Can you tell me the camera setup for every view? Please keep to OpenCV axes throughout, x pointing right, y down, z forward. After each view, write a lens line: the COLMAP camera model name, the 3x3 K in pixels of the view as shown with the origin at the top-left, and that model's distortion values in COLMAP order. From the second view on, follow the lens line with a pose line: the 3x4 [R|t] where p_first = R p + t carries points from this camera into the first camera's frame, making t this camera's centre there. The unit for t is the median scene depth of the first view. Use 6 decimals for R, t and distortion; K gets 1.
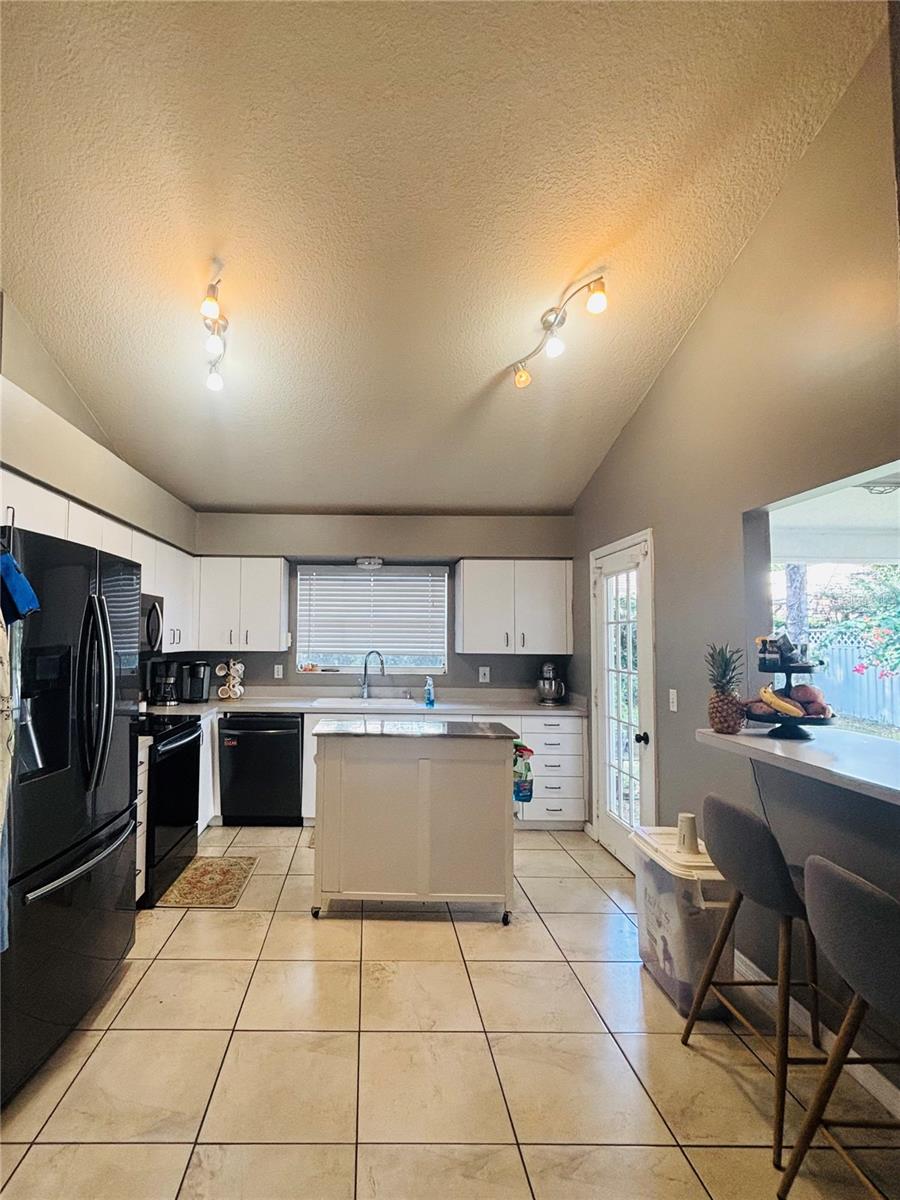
lens RADIAL K [[560.4, 0, 450.0], [0, 560.4, 600.0], [0, 0, 1]] dist [-0.000292, -0.000141]
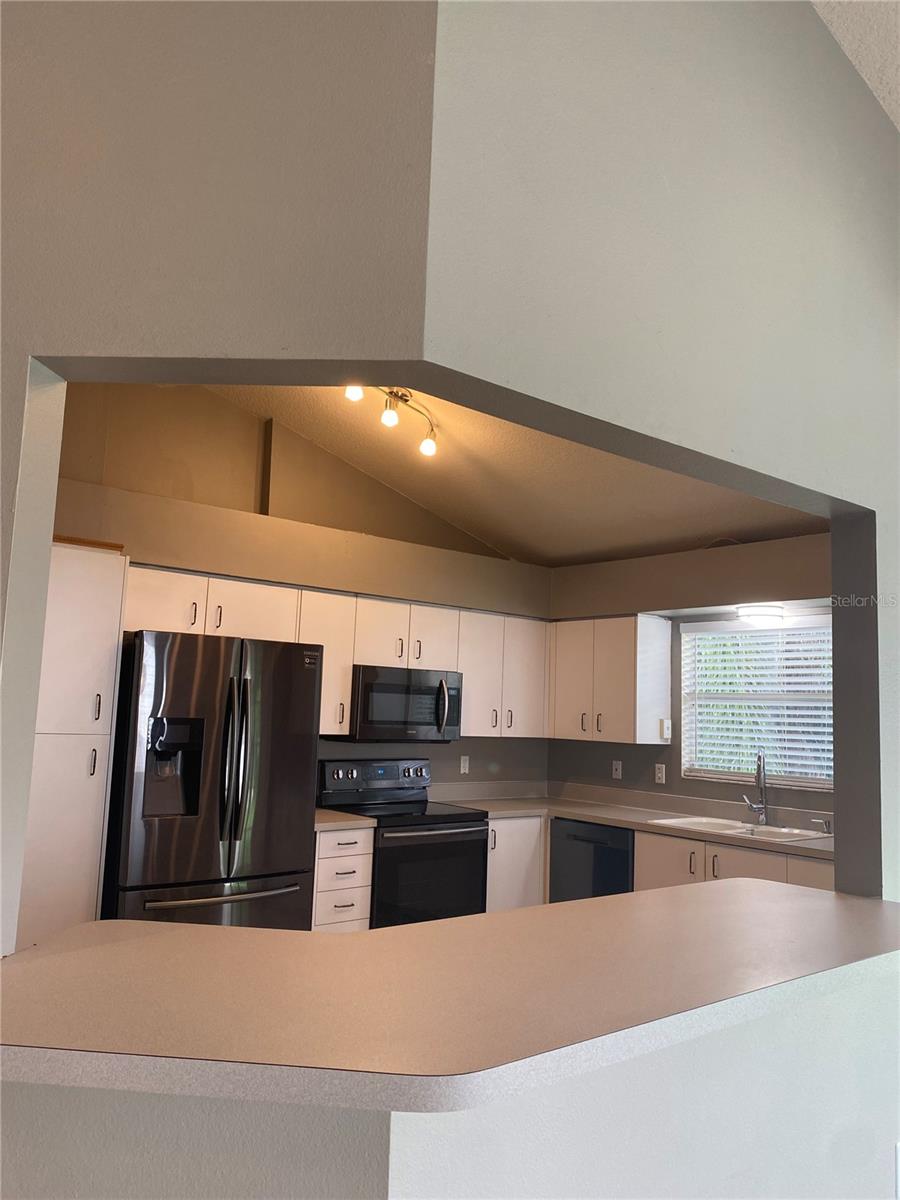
lens RADIAL K [[936.6, 0, 450.0], [0, 936.6, 600.0], [0, 0, 1]] dist [0.040259, -0.155971]
pose [[0.656866, -0.078127, -0.749949, 0.535765], [0.019360, 0.996037, -0.086807, 0.006116], [0.753759, 0.042502, 0.655775, -0.006910]]
